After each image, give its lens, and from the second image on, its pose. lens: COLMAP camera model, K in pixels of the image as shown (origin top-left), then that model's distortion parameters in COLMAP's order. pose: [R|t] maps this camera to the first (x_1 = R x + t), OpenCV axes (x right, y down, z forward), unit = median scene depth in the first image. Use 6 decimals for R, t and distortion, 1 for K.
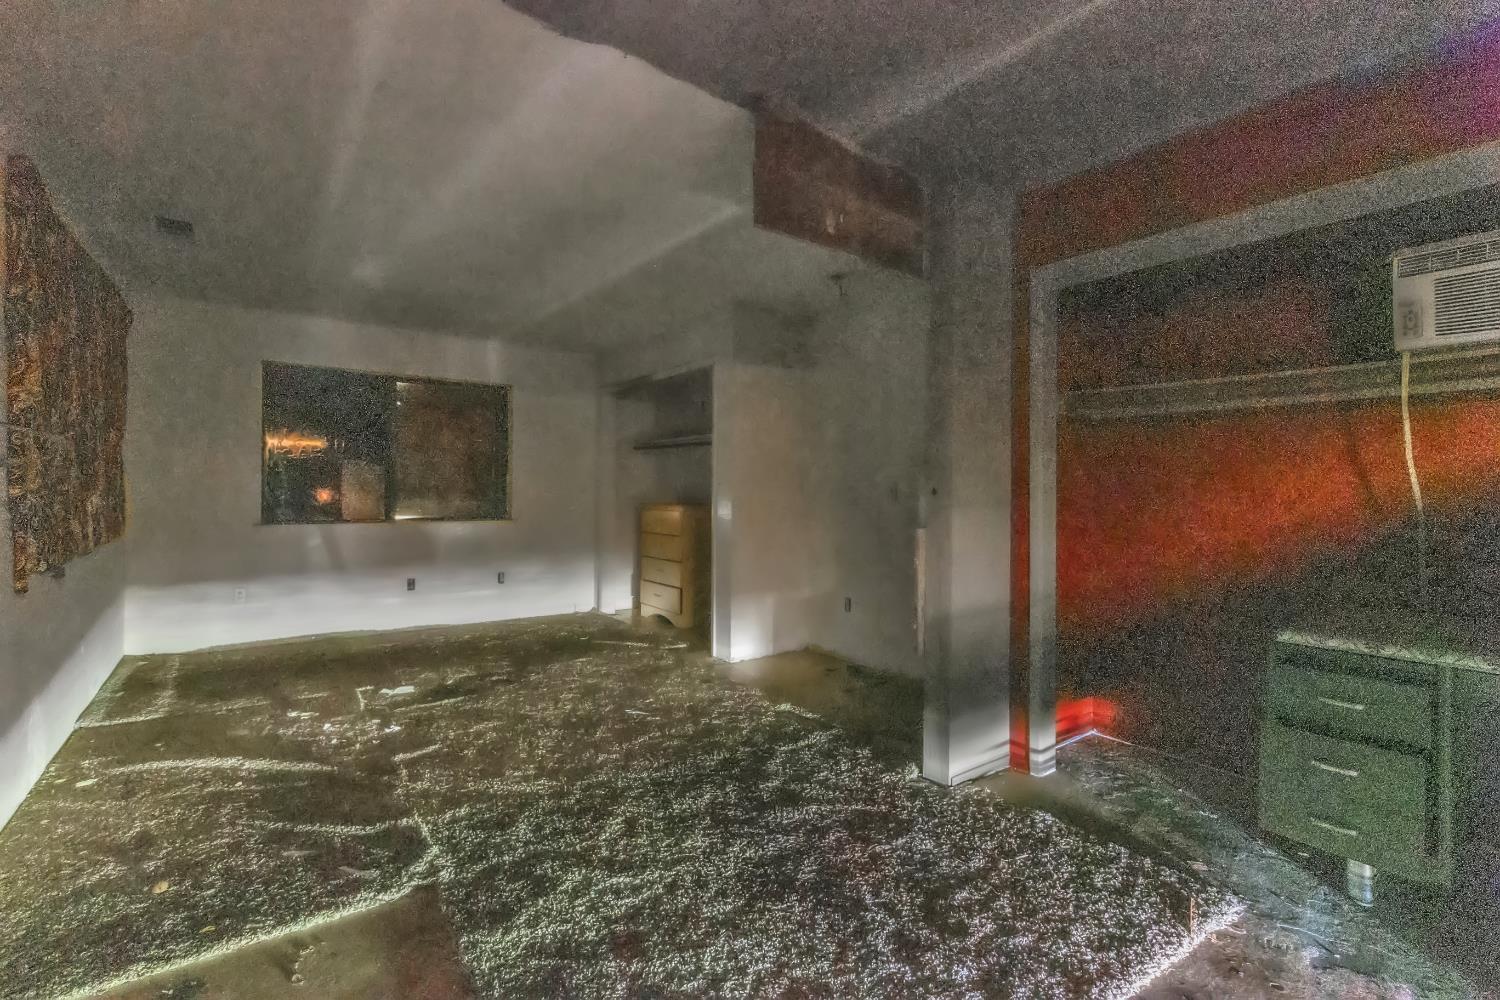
lens RADIAL K [[683.7, 0, 750.0], [0, 683.7, 500.0], [0, 0, 1]] dist [0.009770, 0.000336]
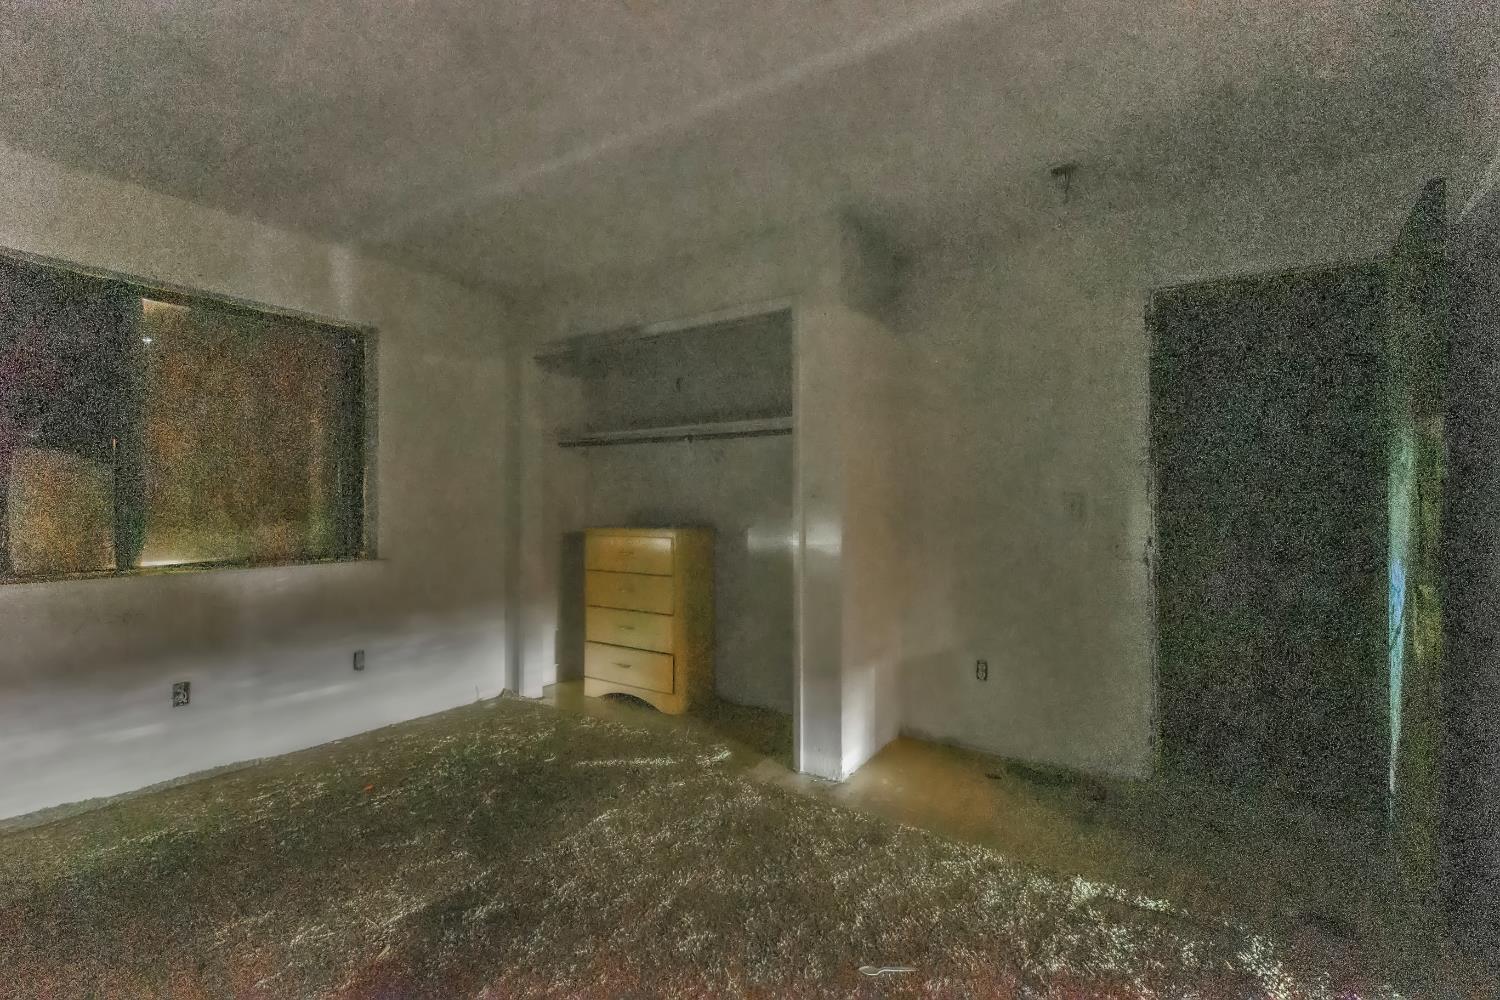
lens RADIAL K [[683.3, 0, 743.4], [0, 683.3, 500.8], [0, 0, 1]] dist [0.007020, 0.000013]
pose [[0.939709, -0.004651, 0.341944, -0.567256], [0.010283, 0.999840, -0.014660, -0.018919], [-0.341821, 0.017293, 0.939606, 0.770642]]
